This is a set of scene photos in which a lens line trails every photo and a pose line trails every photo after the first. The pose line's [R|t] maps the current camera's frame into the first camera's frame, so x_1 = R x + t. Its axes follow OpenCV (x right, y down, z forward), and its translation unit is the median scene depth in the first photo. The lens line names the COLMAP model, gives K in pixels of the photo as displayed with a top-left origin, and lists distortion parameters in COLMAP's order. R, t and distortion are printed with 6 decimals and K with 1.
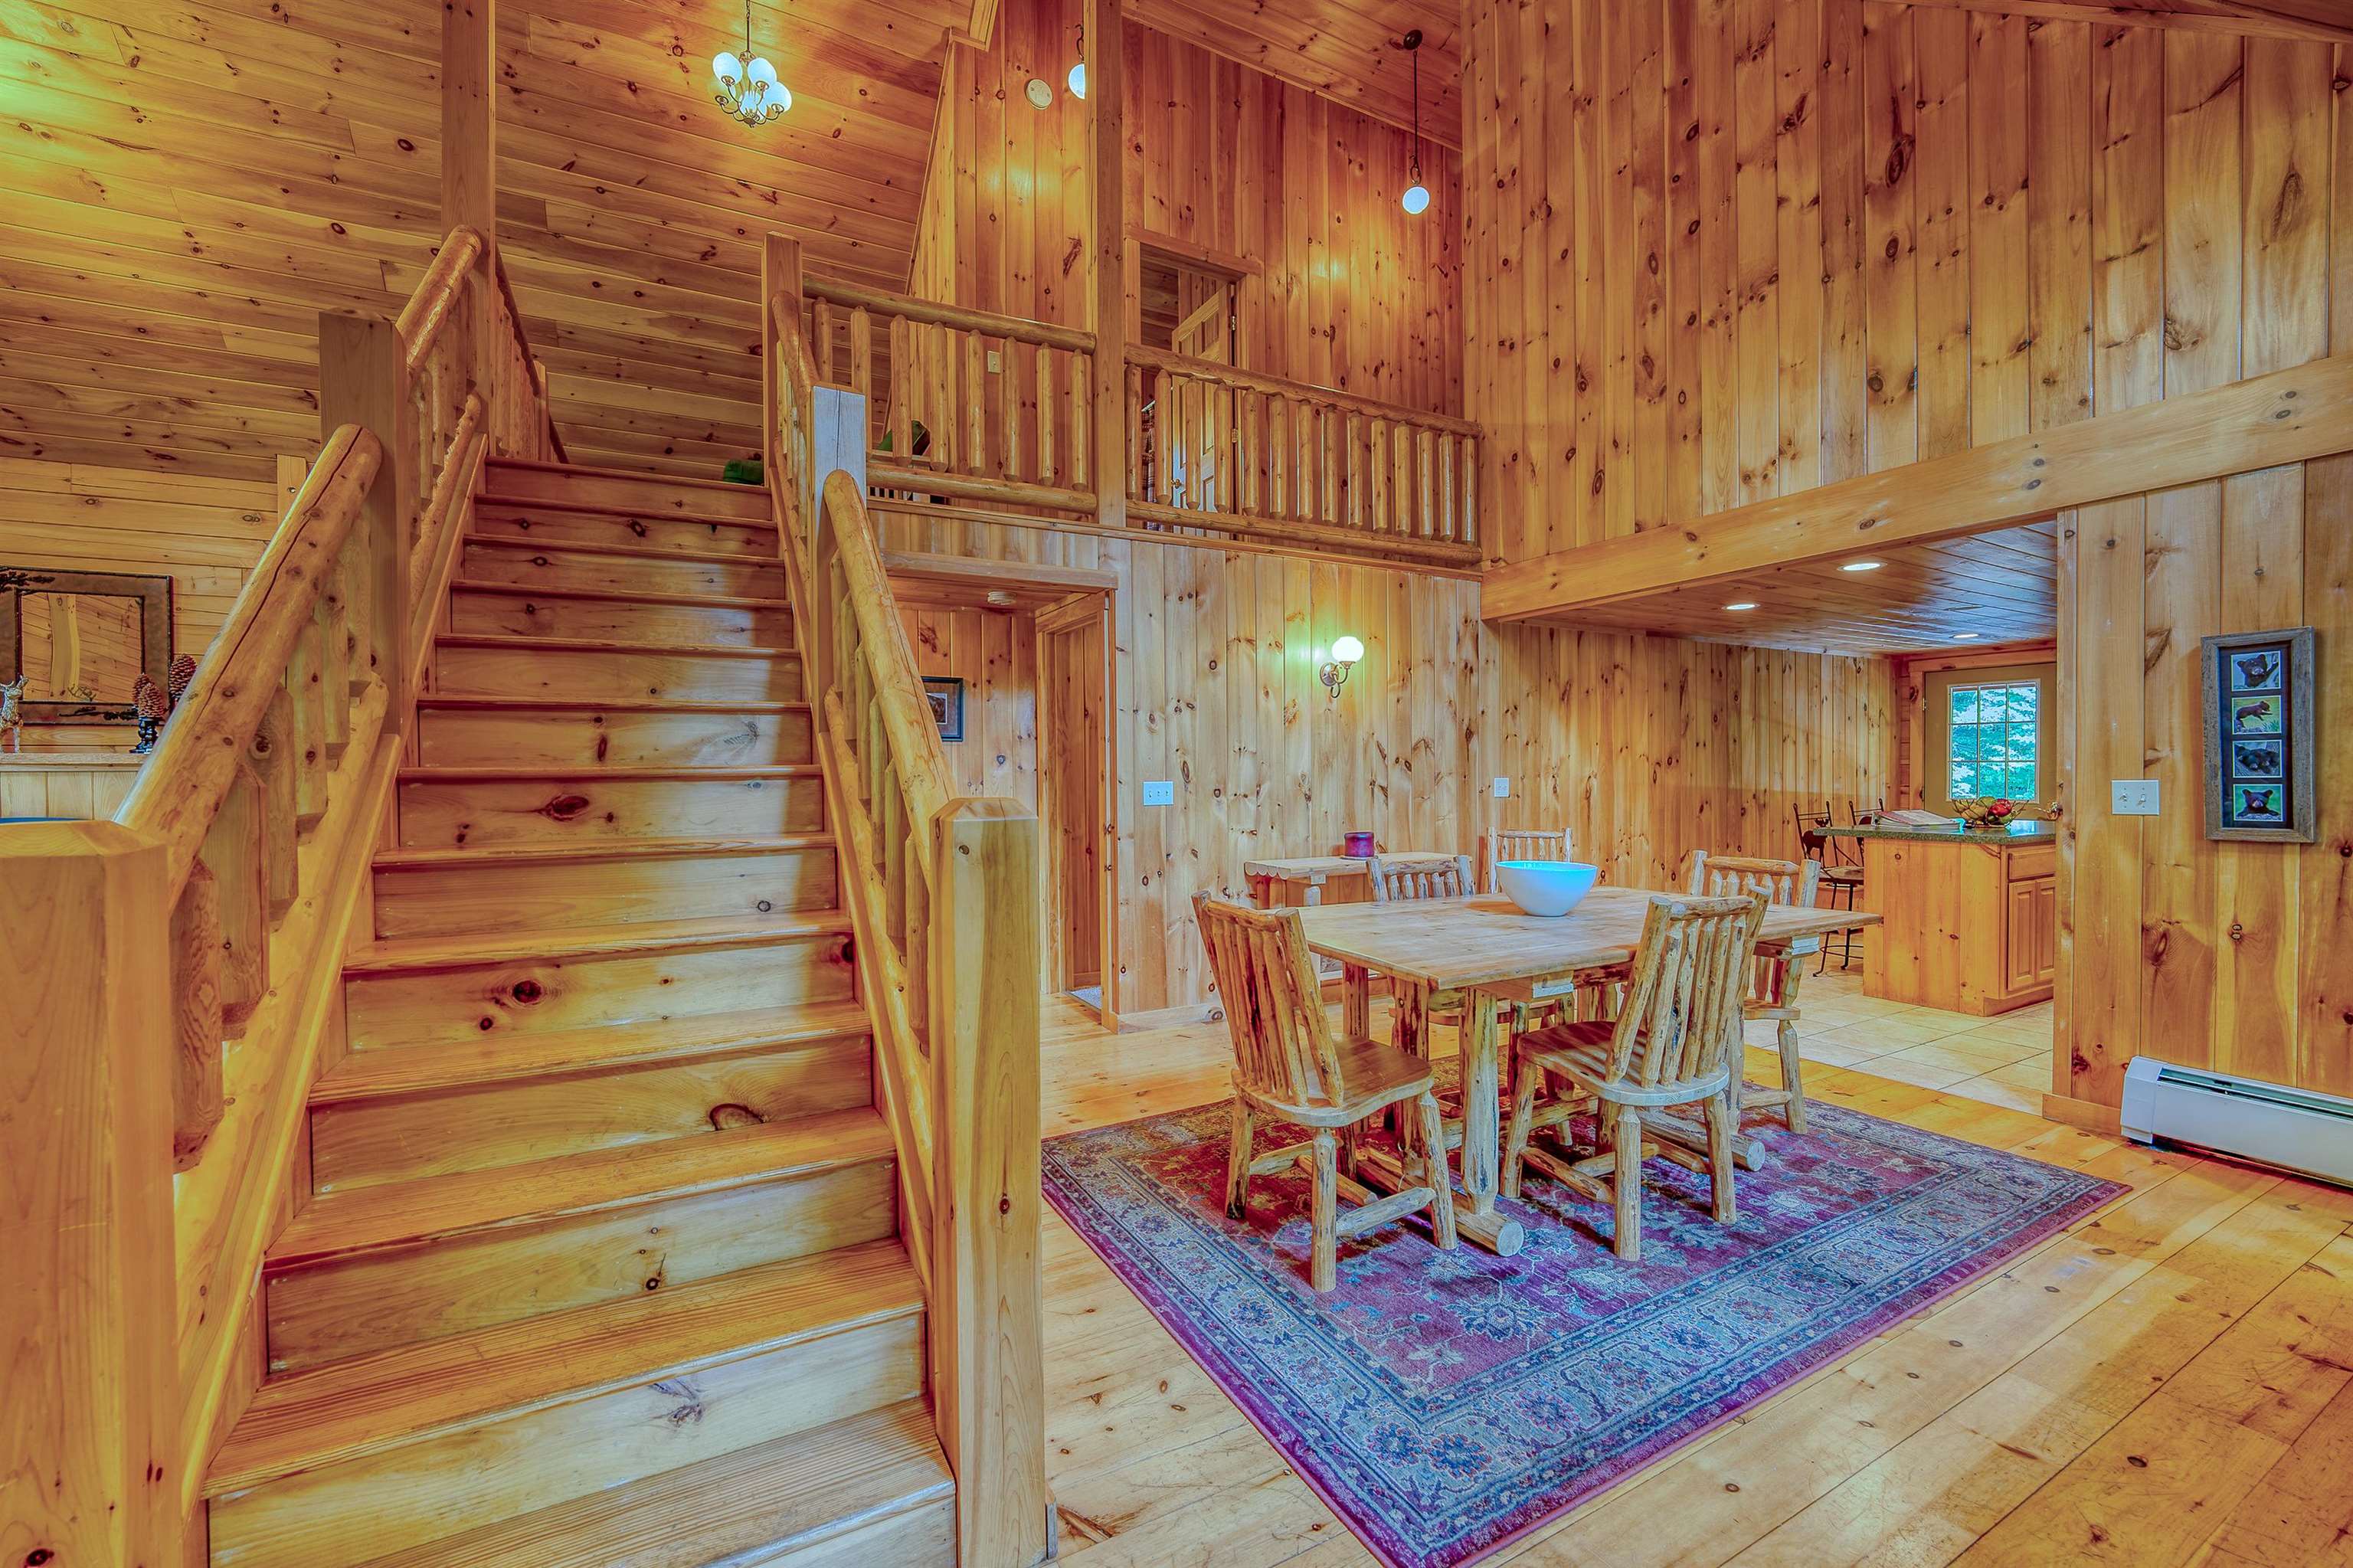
lens RADIAL K [[959.2, 0, 1174.0], [0, 959.2, 781.2], [0, 0, 1]] dist [-0.014902, 0.000485]
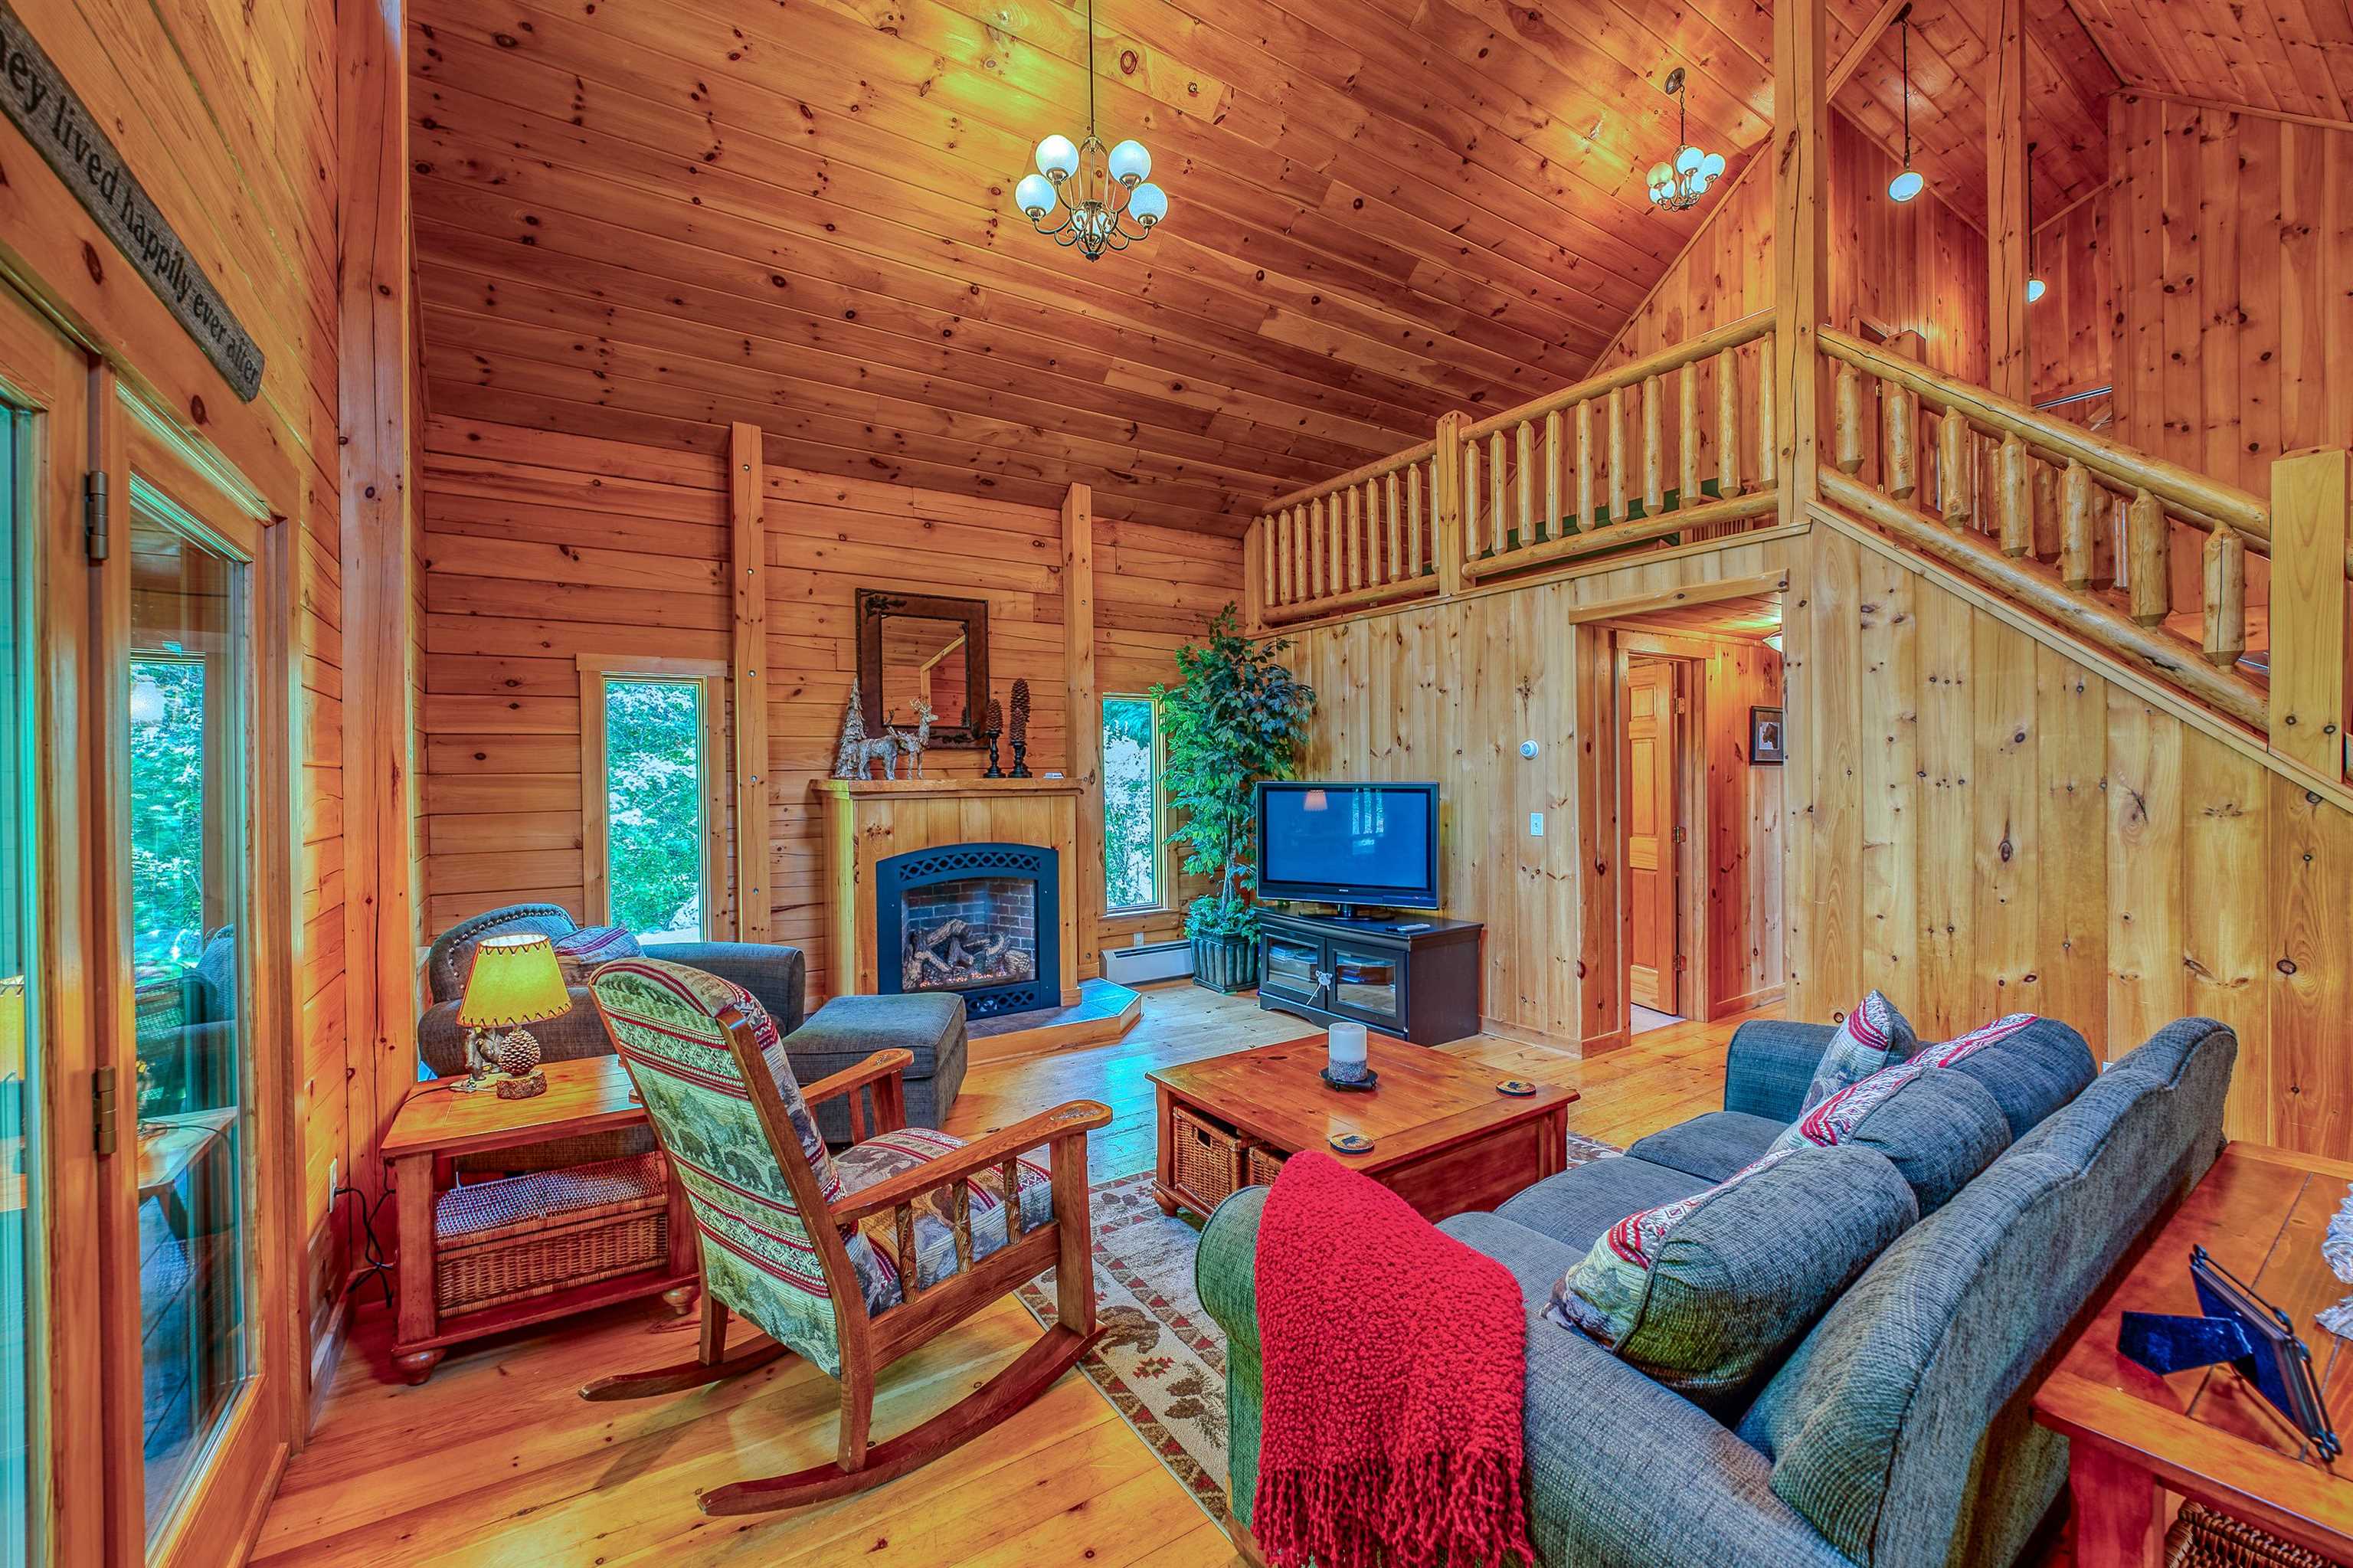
lens RADIAL K [[959.2, 0, 1193.6], [0, 959.2, 786.8], [0, 0, 1]] dist [-0.014902, 0.000485]
pose [[0.995993, -0.001717, 0.089409, -1.045402], [0.001571, 0.999997, 0.001709, -0.021642], [-0.089412, -0.001562, 0.995994, -0.046696]]
